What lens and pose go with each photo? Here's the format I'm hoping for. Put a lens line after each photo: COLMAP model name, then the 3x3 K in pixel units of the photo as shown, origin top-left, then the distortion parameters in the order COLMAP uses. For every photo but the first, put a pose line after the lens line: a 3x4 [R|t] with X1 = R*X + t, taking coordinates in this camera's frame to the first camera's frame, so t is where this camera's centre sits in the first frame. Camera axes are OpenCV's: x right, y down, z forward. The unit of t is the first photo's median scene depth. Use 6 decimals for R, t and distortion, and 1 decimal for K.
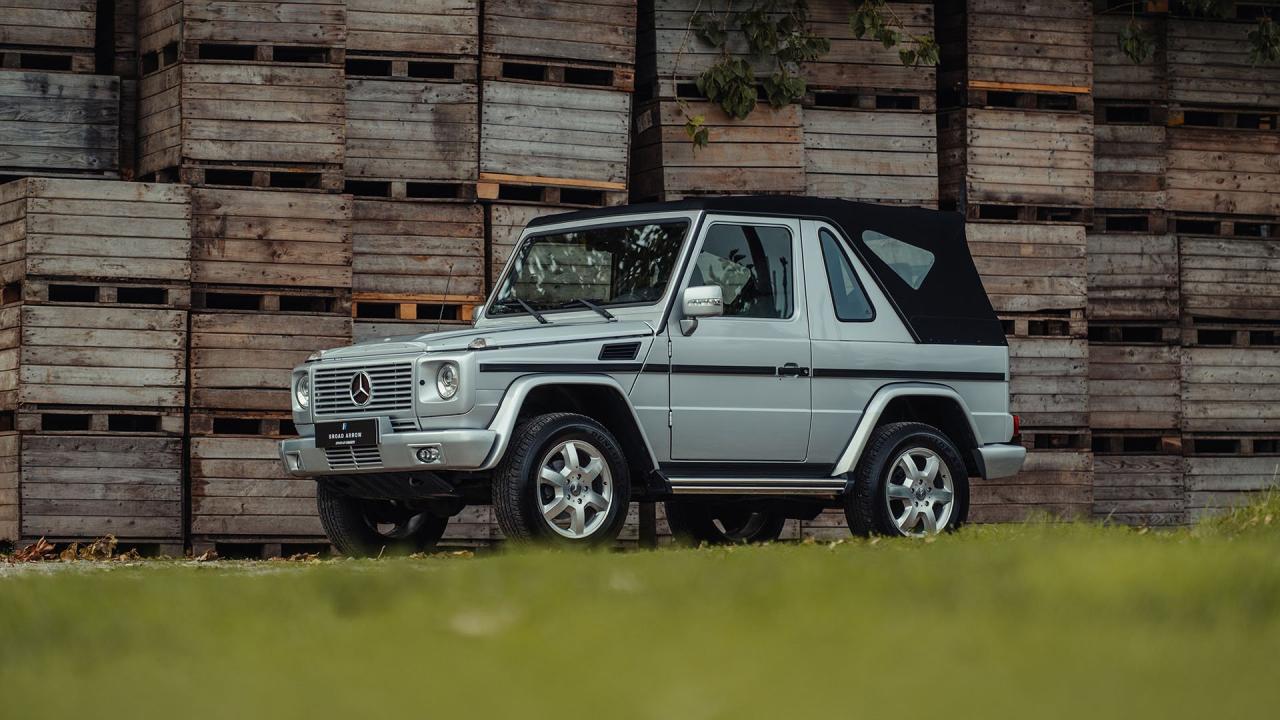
lens RADIAL K [[5637.4, 0, 592.2], [0, 5637.4, 361.0], [0, 0, 1]] dist [0.032597, -0.850989]
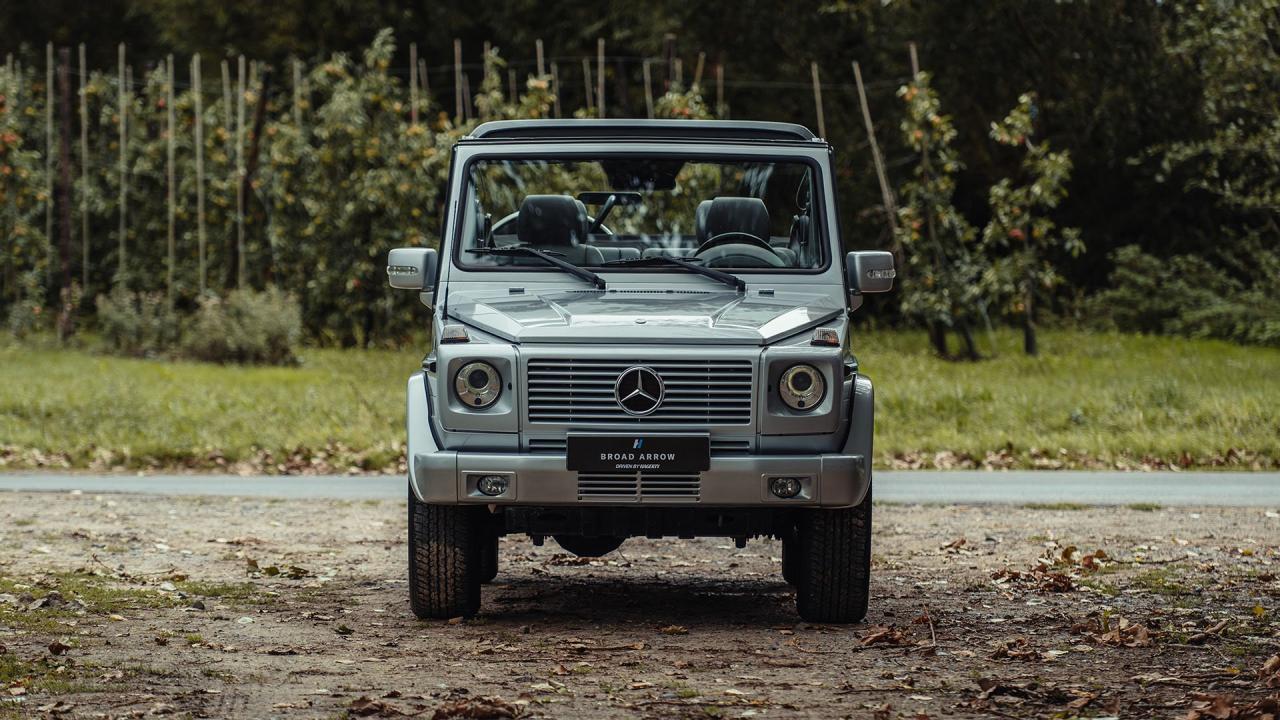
lens RADIAL K [[5637.4, 0, 592.2], [0, 5637.4, 361.0], [0, 0, 1]] dist [0.032597, -0.850989]
pose [[0.636891, -0.000510, 0.770954, -0.606854], [-0.052555, 0.997645, 0.044076, -0.030739], [-0.769161, -0.068589, 0.635364, 0.544846]]
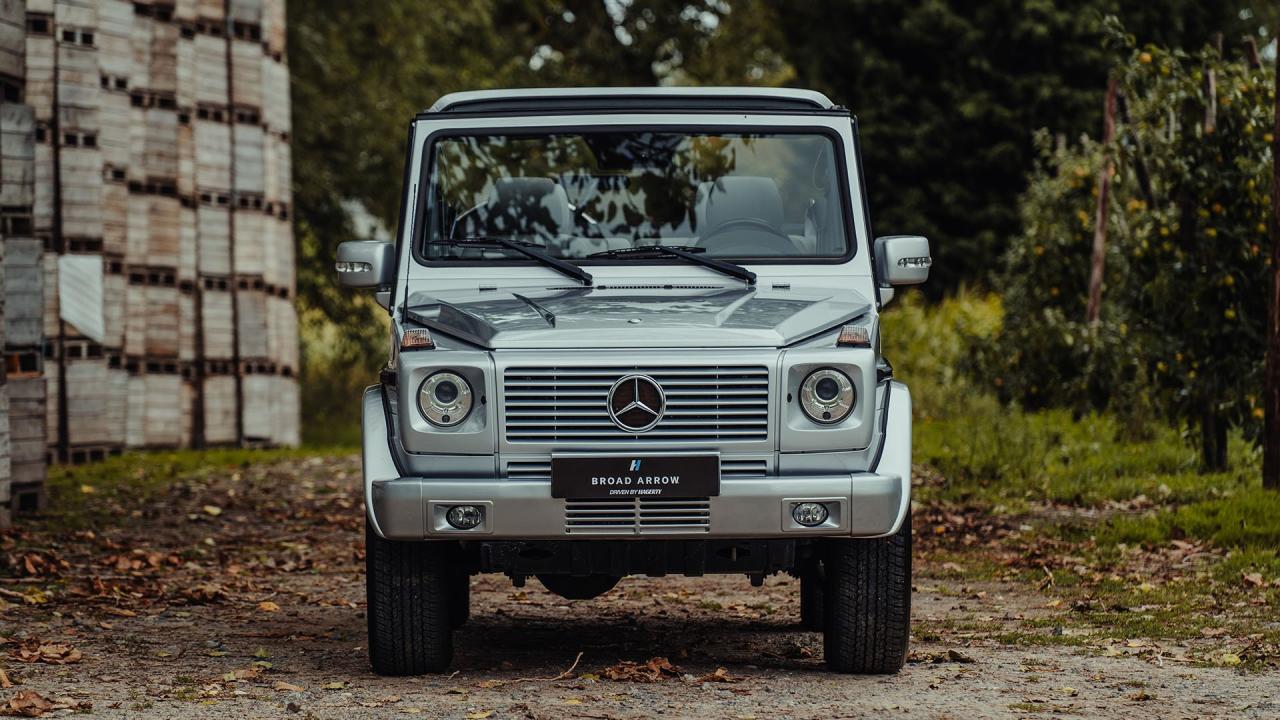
lens RADIAL K [[5637.4, 0, 592.2], [0, 5637.4, 361.0], [0, 0, 1]] dist [0.032597, -0.850989]
pose [[0.632394, -0.007319, 0.774612, -0.522361], [-0.038039, 0.998456, 0.040490, -0.024482], [-0.773712, -0.055071, 0.631139, 0.617263]]
